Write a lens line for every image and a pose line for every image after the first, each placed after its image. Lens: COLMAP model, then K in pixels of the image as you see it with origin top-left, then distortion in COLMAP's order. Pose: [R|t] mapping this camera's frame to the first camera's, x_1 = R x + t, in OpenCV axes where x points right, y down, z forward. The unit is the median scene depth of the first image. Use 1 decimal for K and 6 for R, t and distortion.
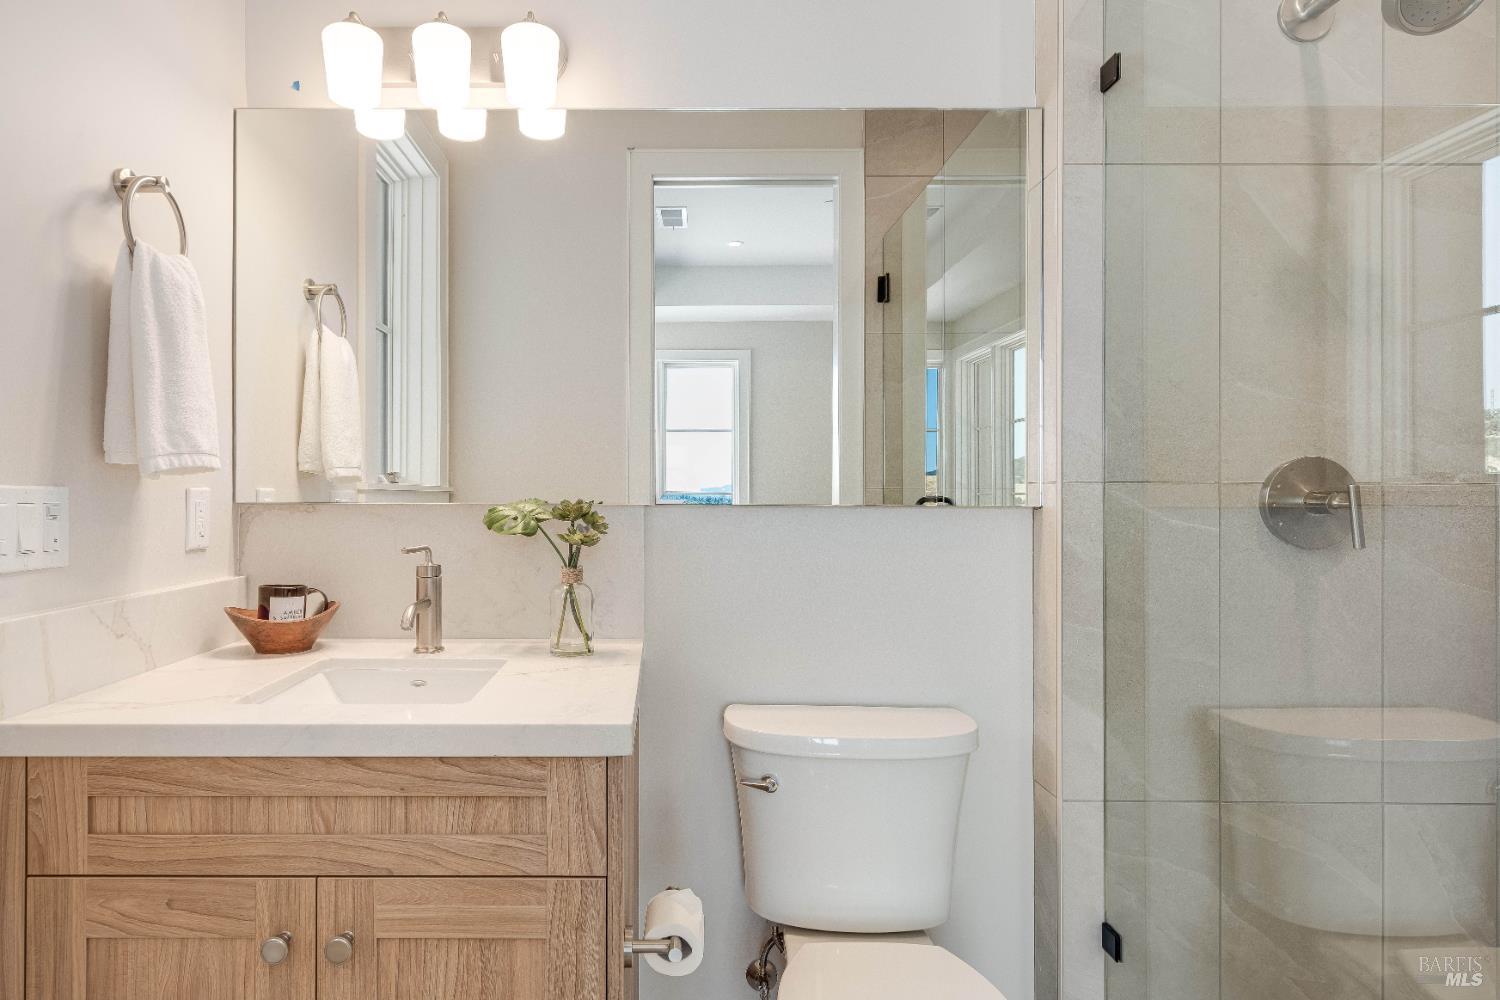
lens RADIAL K [[789.8, 0, 750.0], [0, 789.8, 500.0], [0, 0, 1]] dist [0.001788, 0.000372]
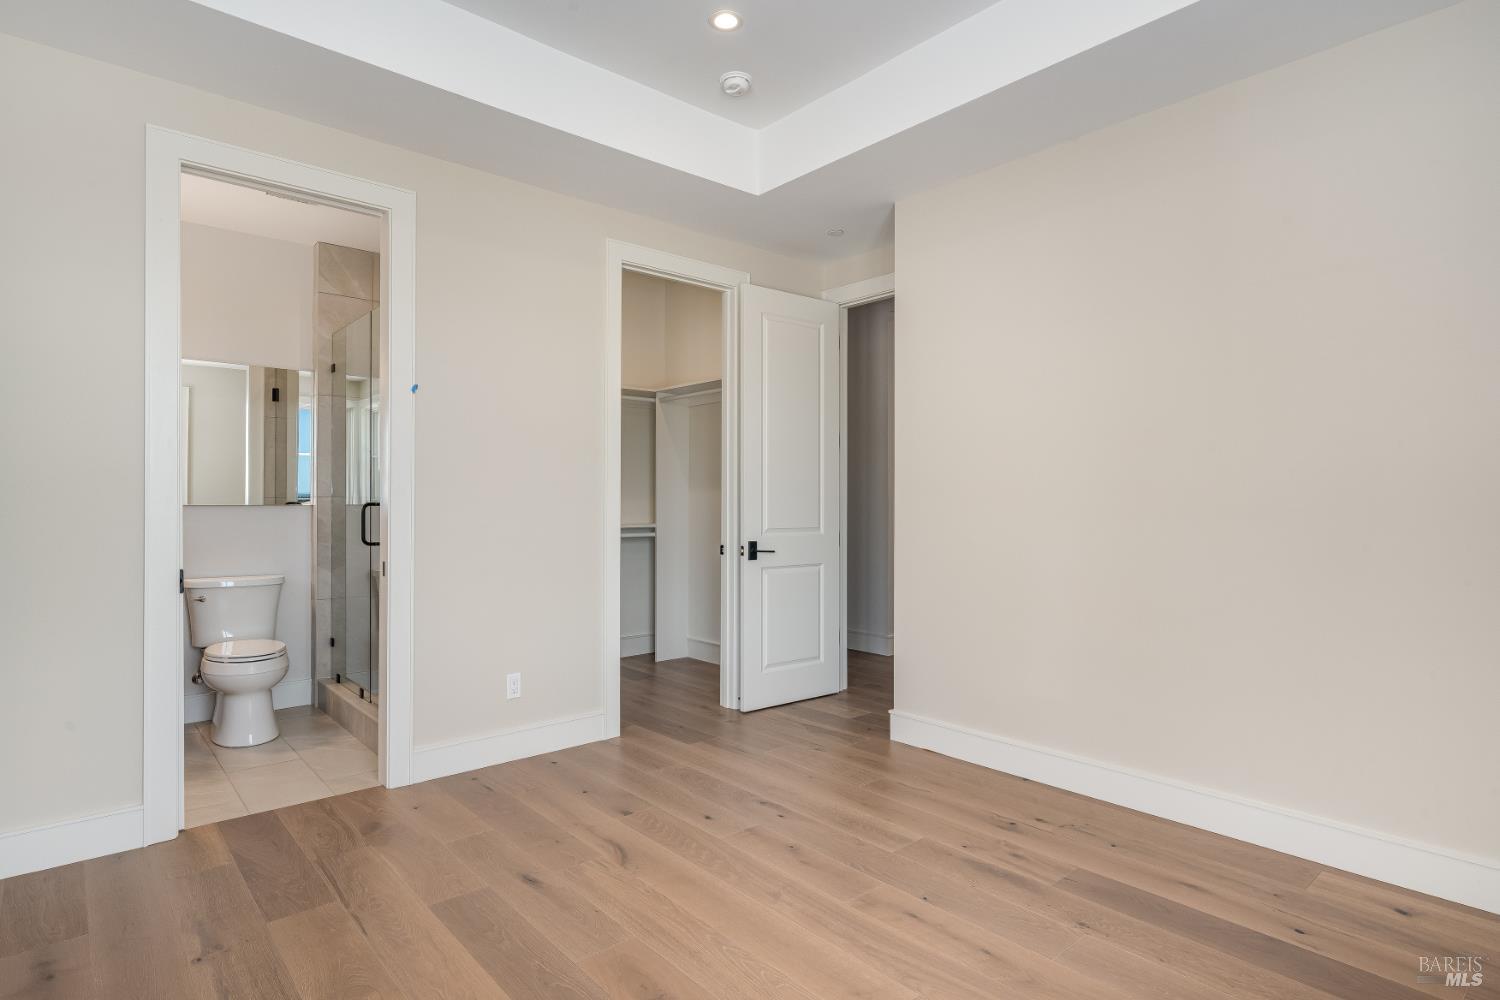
lens RADIAL K [[789.8, 0, 750.0], [0, 789.8, 500.0], [0, 0, 1]] dist [0.001788, 0.000372]
pose [[0.811348, 0.007062, 0.584521, -0.041265], [-0.005457, 0.999975, -0.004506, -0.006347], [-0.584538, 0.000466, 0.811366, -2.498771]]
